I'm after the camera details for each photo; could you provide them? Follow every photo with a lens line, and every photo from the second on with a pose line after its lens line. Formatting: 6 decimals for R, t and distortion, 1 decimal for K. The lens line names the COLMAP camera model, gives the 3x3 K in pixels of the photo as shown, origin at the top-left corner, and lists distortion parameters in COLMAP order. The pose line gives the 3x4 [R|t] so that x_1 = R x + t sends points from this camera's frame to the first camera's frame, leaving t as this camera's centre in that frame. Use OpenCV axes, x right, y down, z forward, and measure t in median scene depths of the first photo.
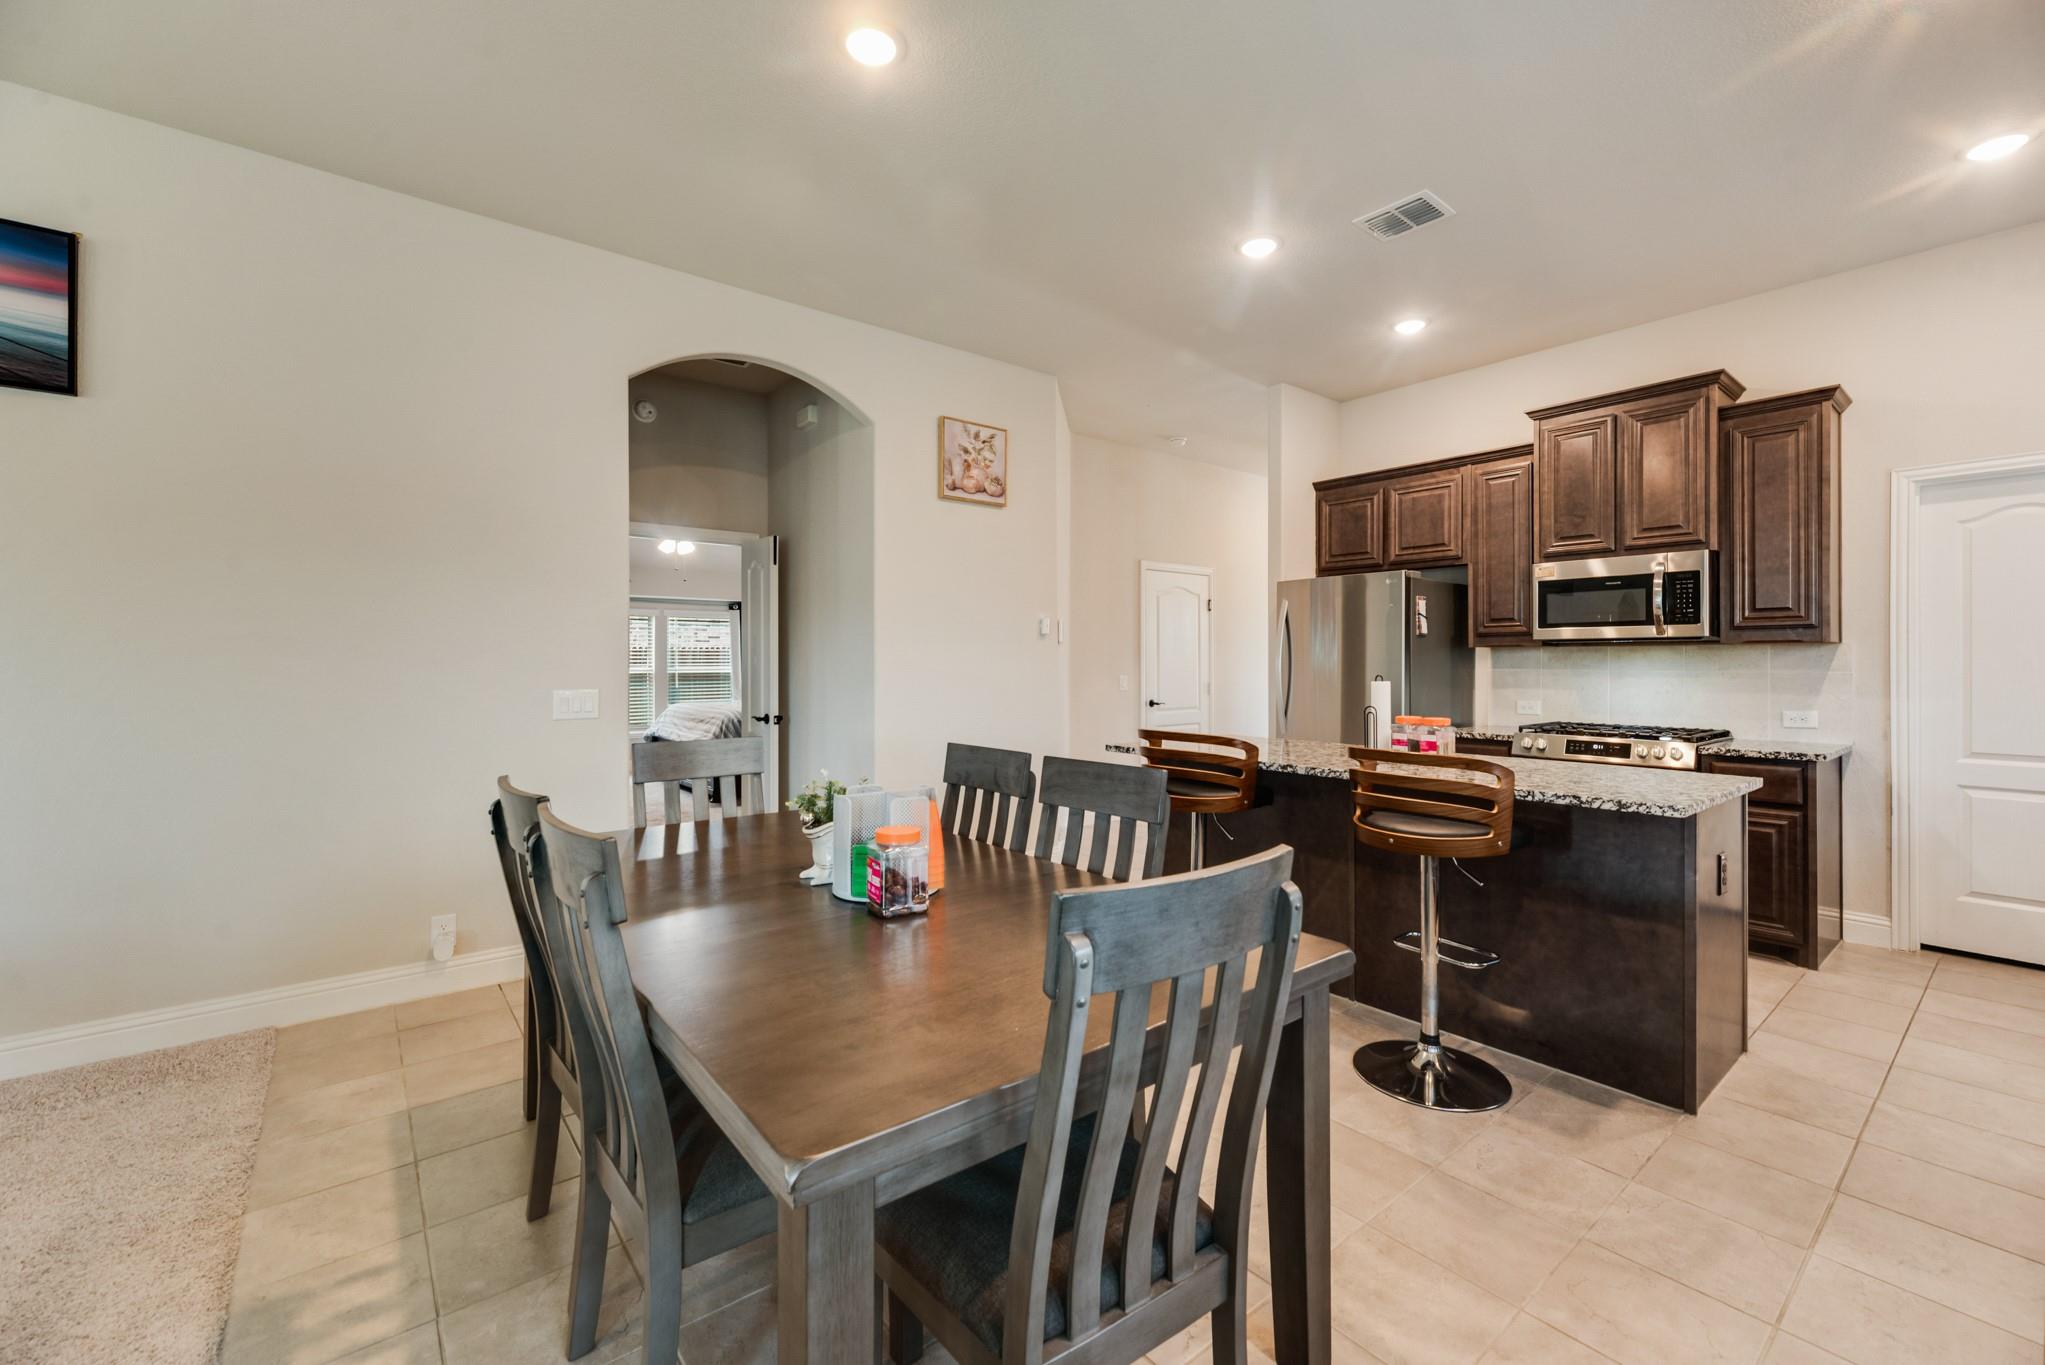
lens RADIAL K [[852.2, 0, 1031.6], [0, 852.2, 664.3], [0, 0, 1]] dist [0.001610, 0.000381]
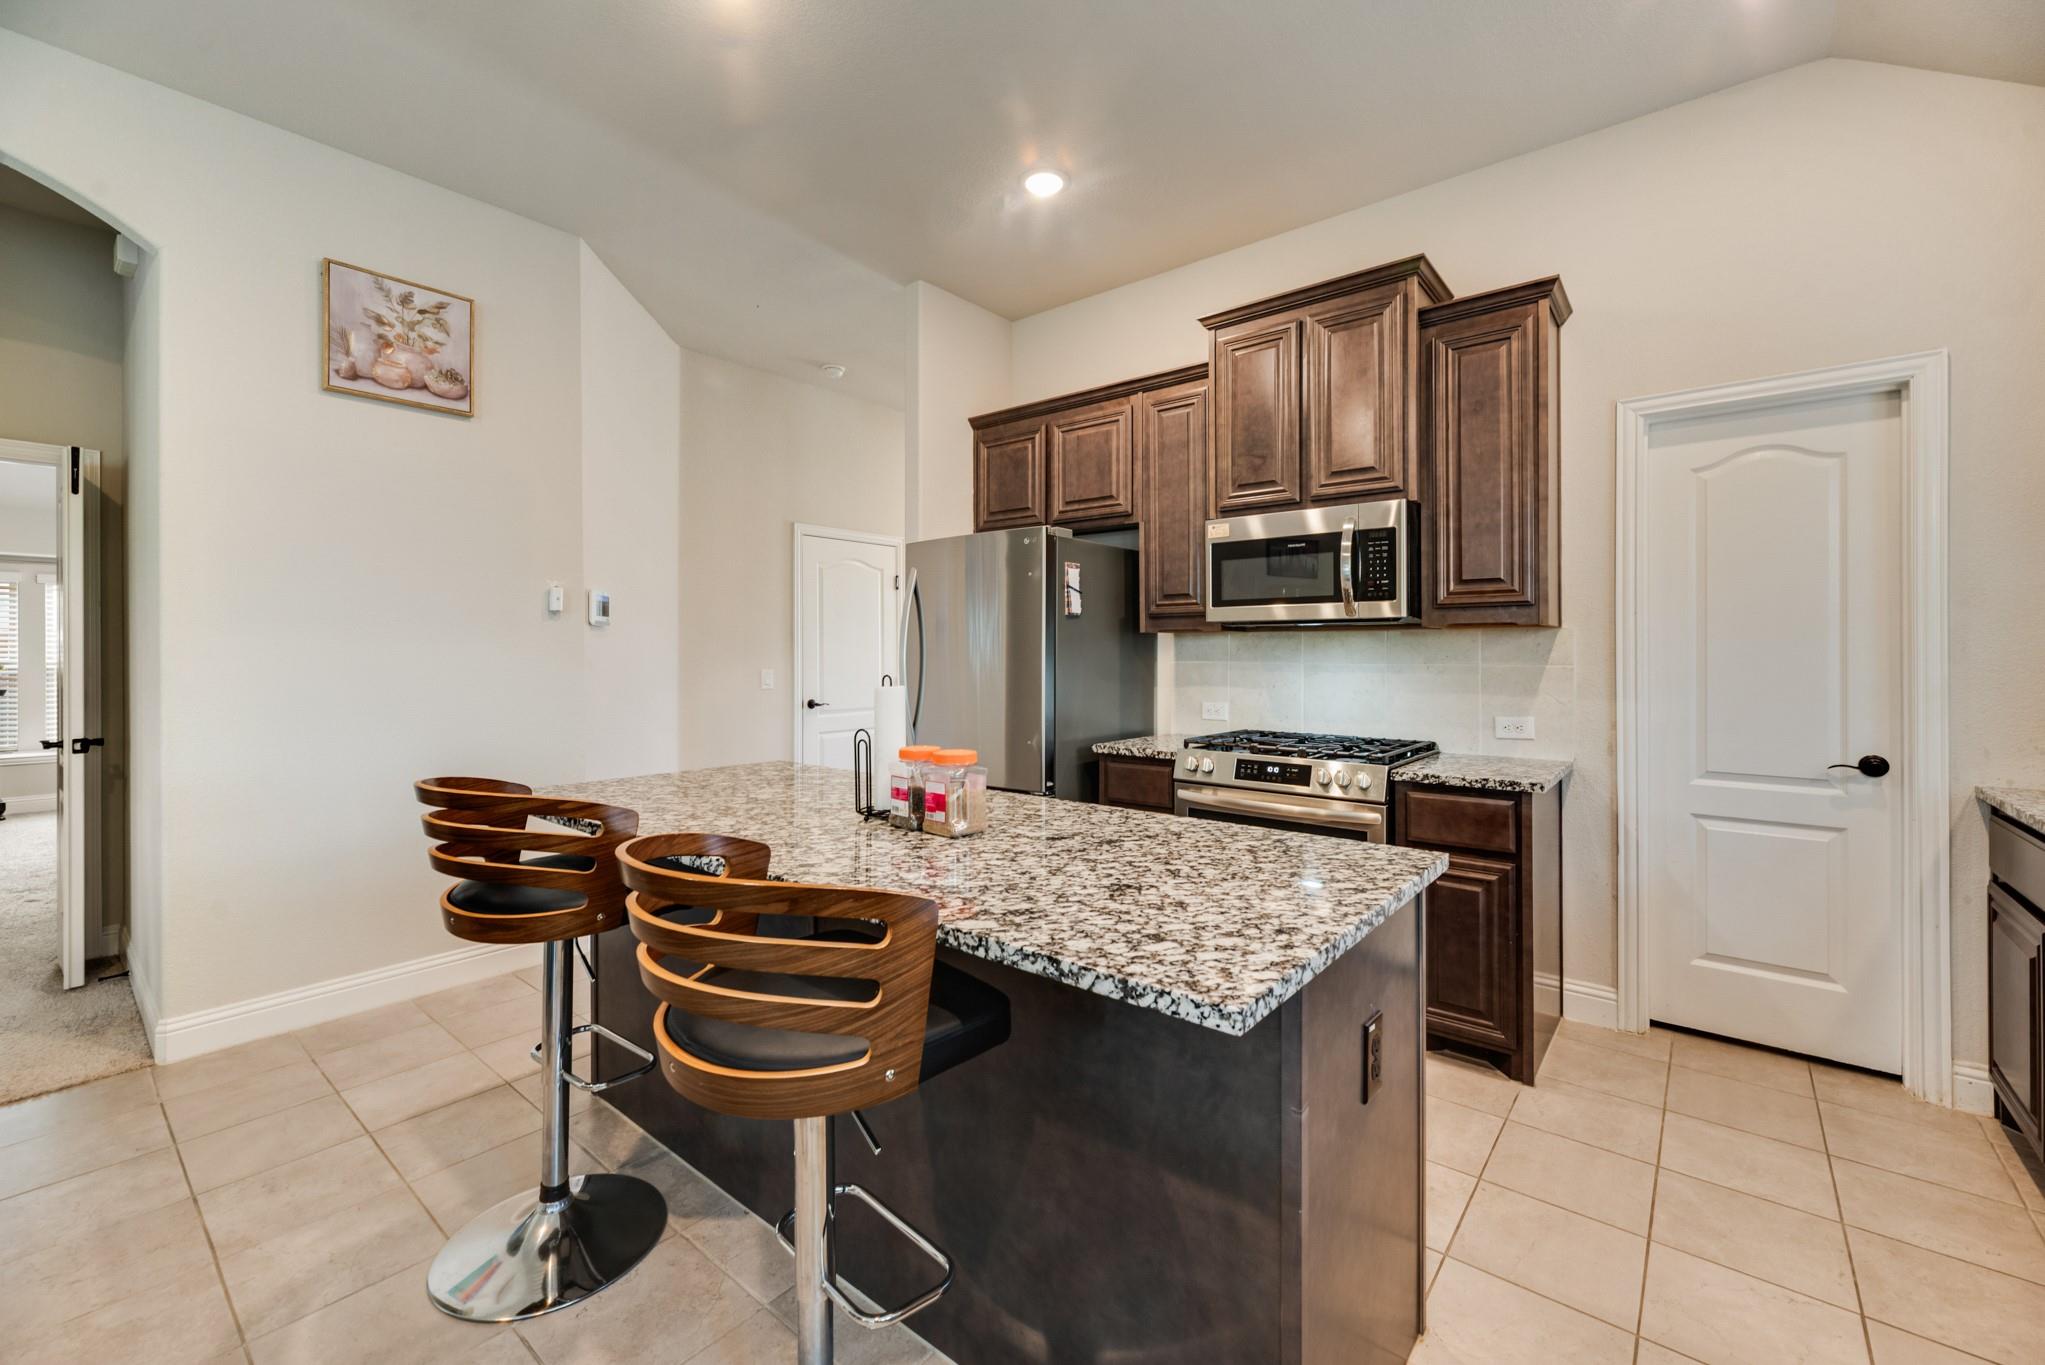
lens RADIAL K [[832.1, 0, 1028.9], [0, 832.1, 653.1], [0, 0, 1]] dist [-0.001302, -0.000065]
pose [[0.981377, -0.000292, 0.192094, 0.328268], [0.000469, 1.000000, -0.000873, -0.001534], [-0.192093, 0.000947, 0.981376, 0.350428]]
